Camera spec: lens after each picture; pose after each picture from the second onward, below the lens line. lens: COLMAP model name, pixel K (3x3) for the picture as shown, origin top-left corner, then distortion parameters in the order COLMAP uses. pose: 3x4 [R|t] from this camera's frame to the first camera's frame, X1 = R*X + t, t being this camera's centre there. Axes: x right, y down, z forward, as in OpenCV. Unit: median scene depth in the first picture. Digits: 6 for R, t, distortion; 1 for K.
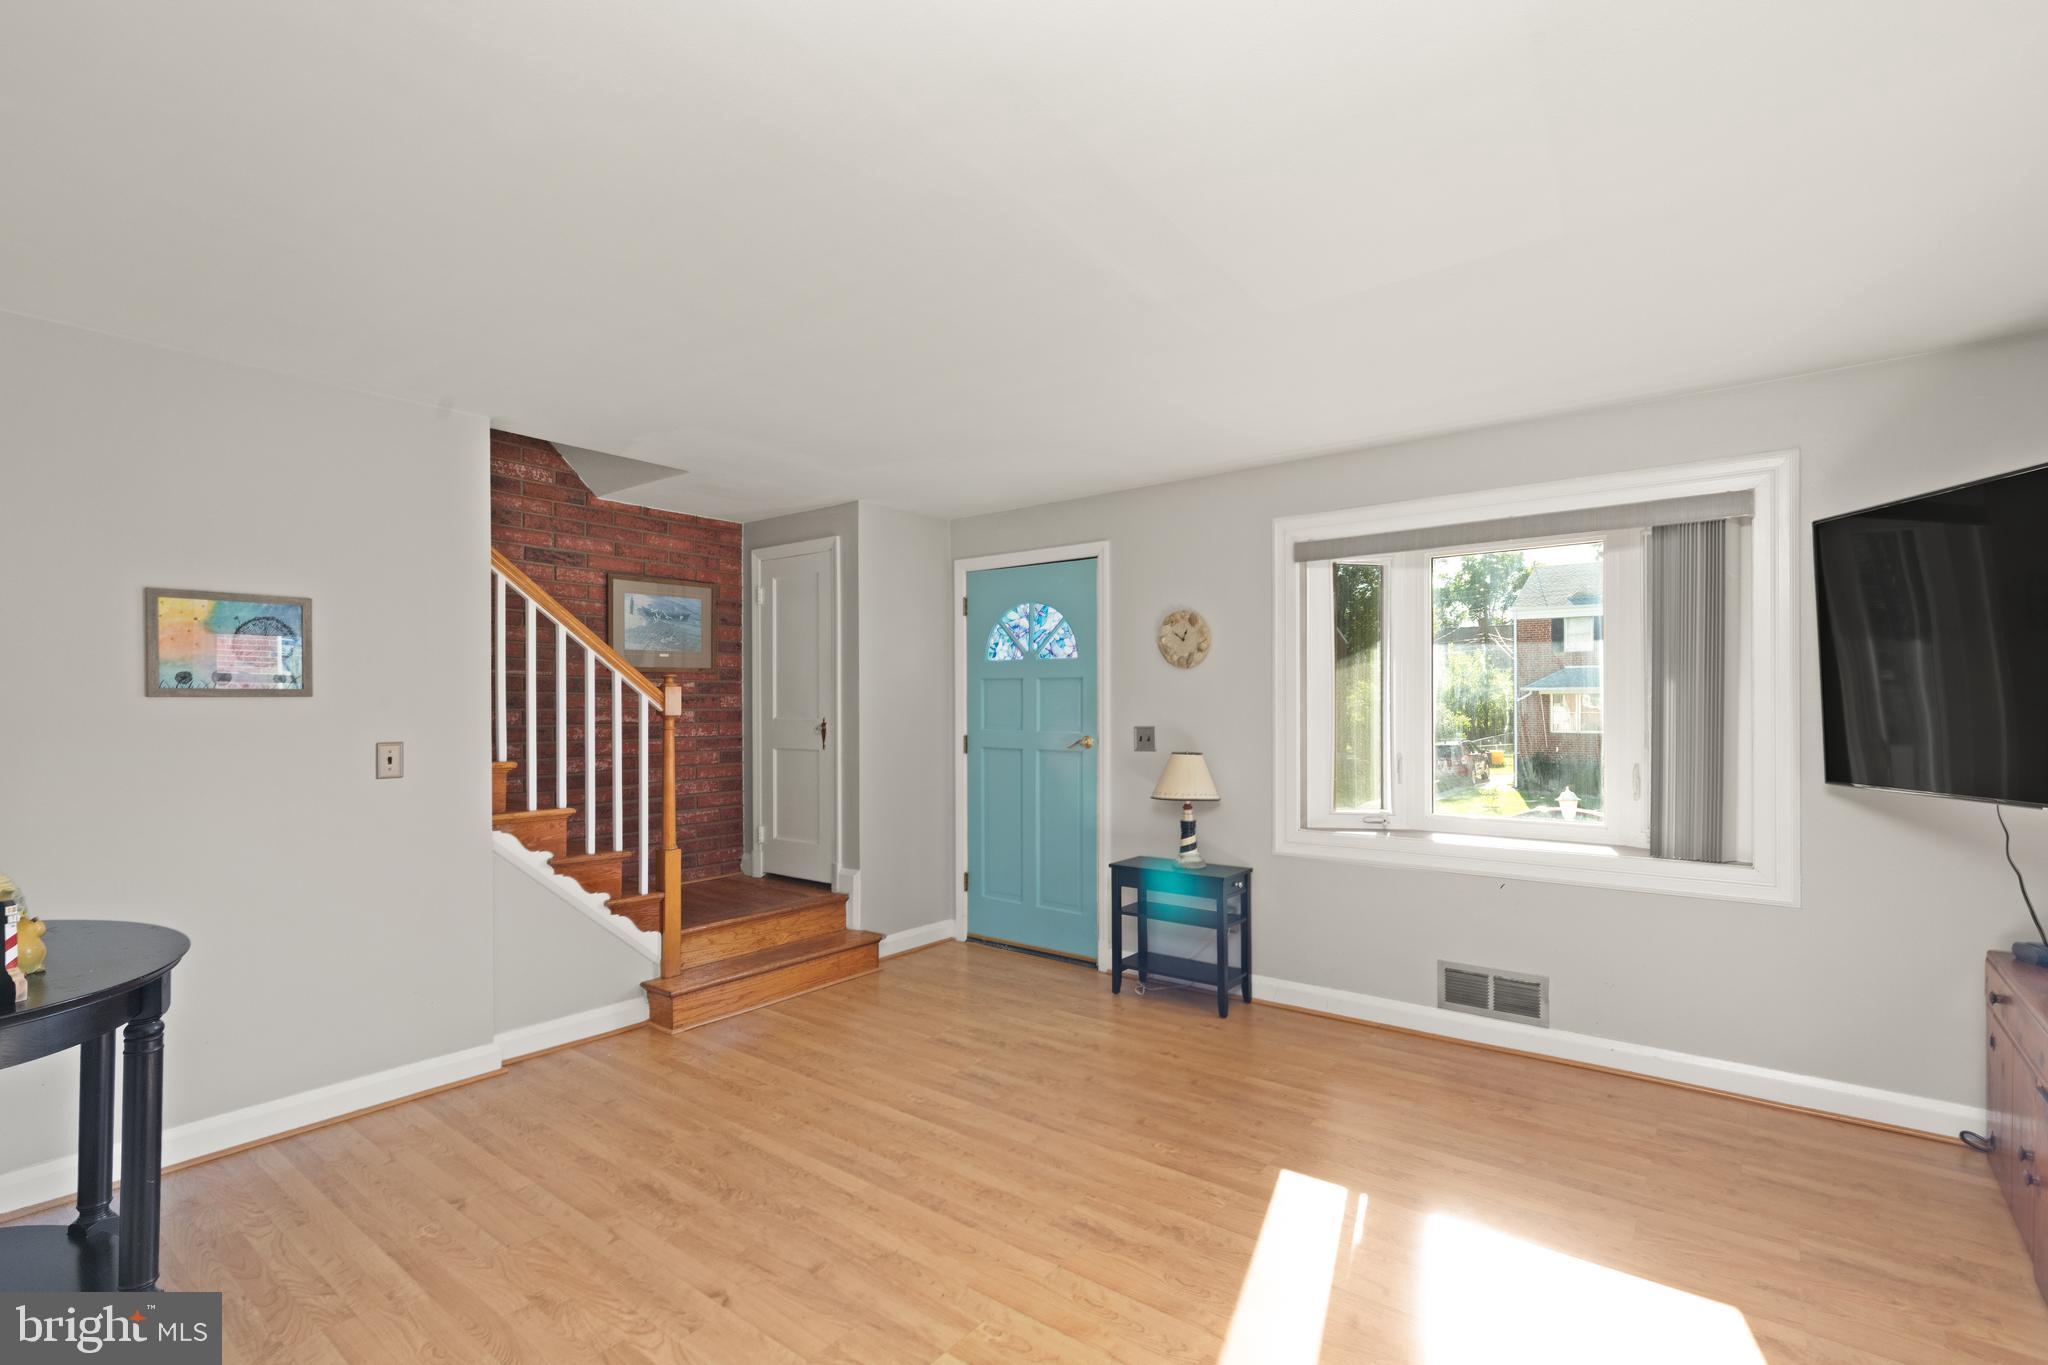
lens RADIAL K [[948.3, 0, 1019.7], [0, 948.3, 695.8], [0, 0, 1]] dist [0.006302, -0.000481]
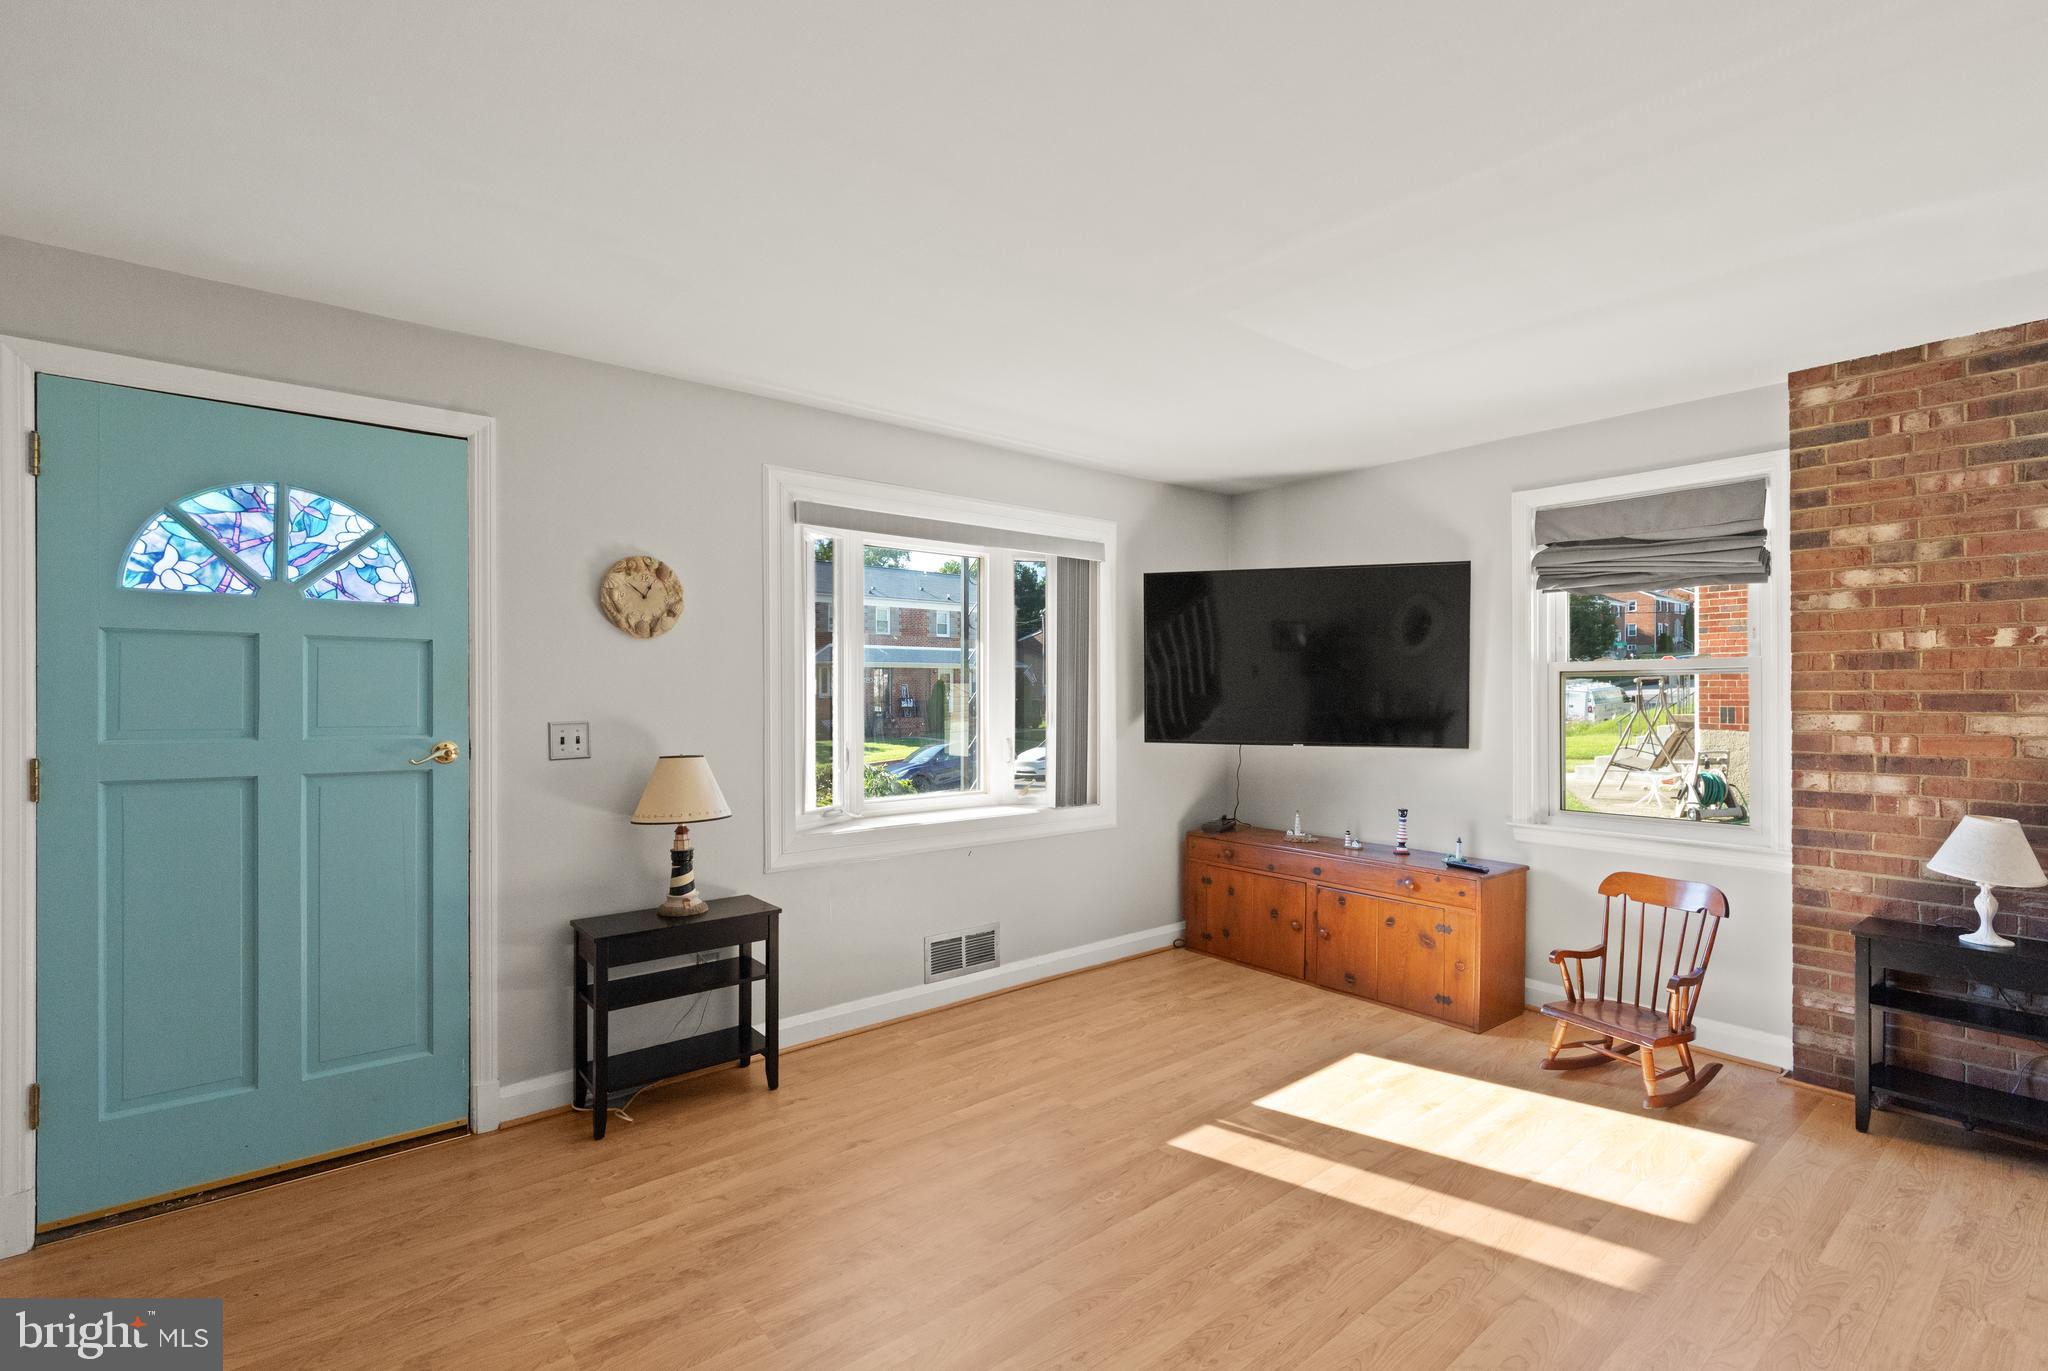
lens RADIAL K [[948.3, 0, 1009.2], [0, 948.3, 691.3], [0, 0, 1]] dist [0.006302, -0.000481]
pose [[0.201003, 0.007378, 0.979563, -0.470339], [-0.008703, 0.999946, -0.005746, 0.012851], [-0.979552, -0.007370, 0.201056, 0.598014]]
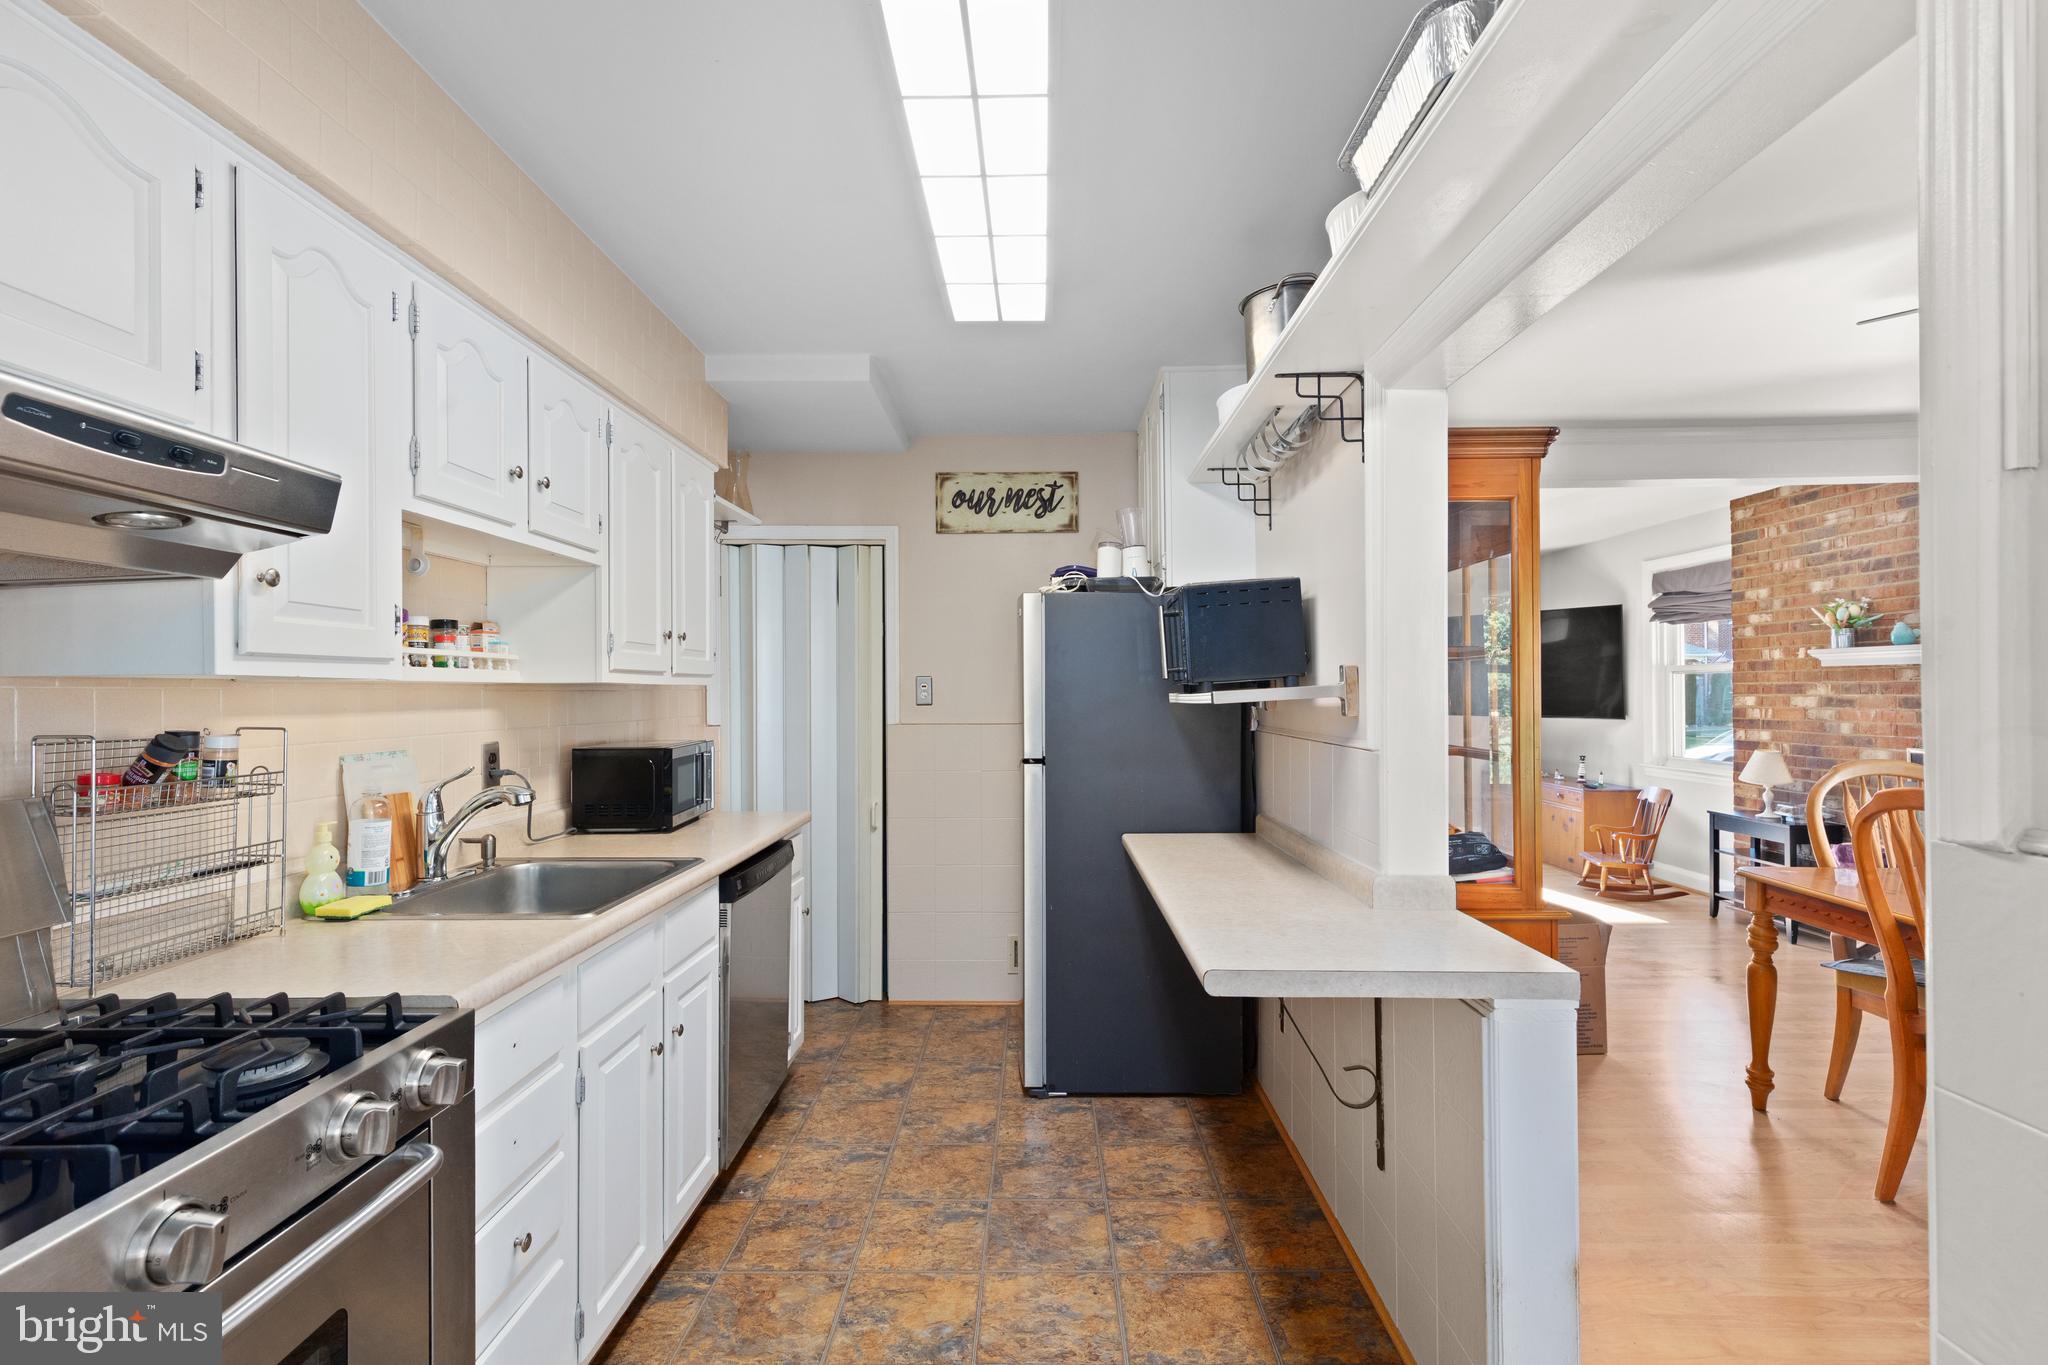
lens RADIAL K [[948.3, 0, 1010.2], [0, 948.3, 684.2], [0, 0, 1]] dist [0.006302, -0.000481]
pose [[0.782385, 0.004759, 0.622777, -1.170680], [-0.003268, 0.999988, -0.003536, 0.012298], [-0.622787, 0.000732, 0.782391, -0.225206]]
